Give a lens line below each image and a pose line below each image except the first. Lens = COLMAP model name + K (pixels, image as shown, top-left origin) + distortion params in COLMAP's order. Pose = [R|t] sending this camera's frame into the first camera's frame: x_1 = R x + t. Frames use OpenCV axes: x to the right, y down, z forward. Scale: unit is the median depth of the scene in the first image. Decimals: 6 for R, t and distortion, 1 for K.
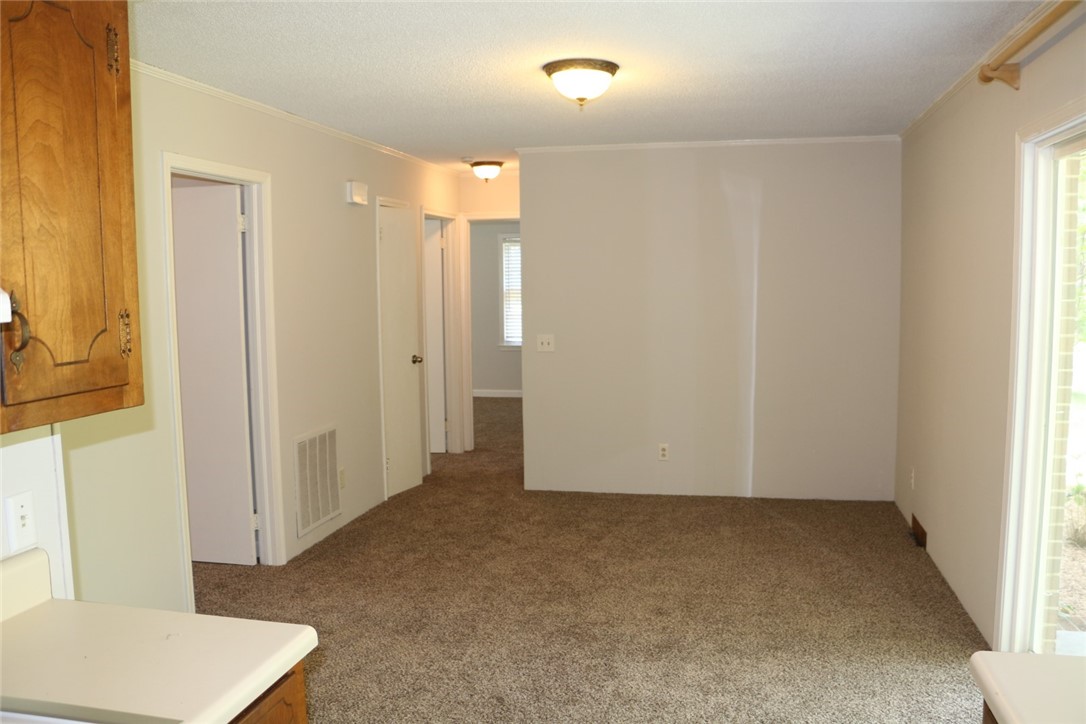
lens RADIAL K [[880.3, 0, 549.3], [0, 880.3, 363.9], [0, 0, 1]] dist [-0.193961, 0.159306]
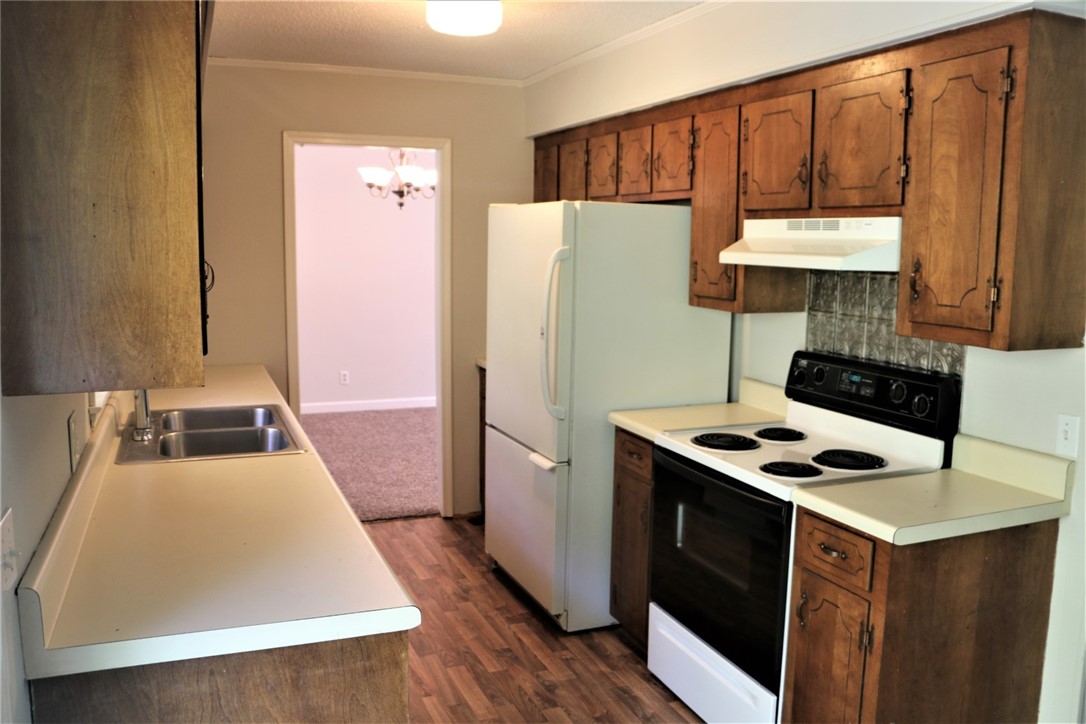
lens RADIAL K [[880.3, 0, 549.3], [0, 880.3, 363.9], [0, 0, 1]] dist [-0.193961, 0.159306]
pose [[-0.821302, 0.079328, -0.564952, 0.944539], [-0.057915, 0.973576, 0.220899, -0.202402], [0.567547, 0.214144, -0.795005, 1.862643]]
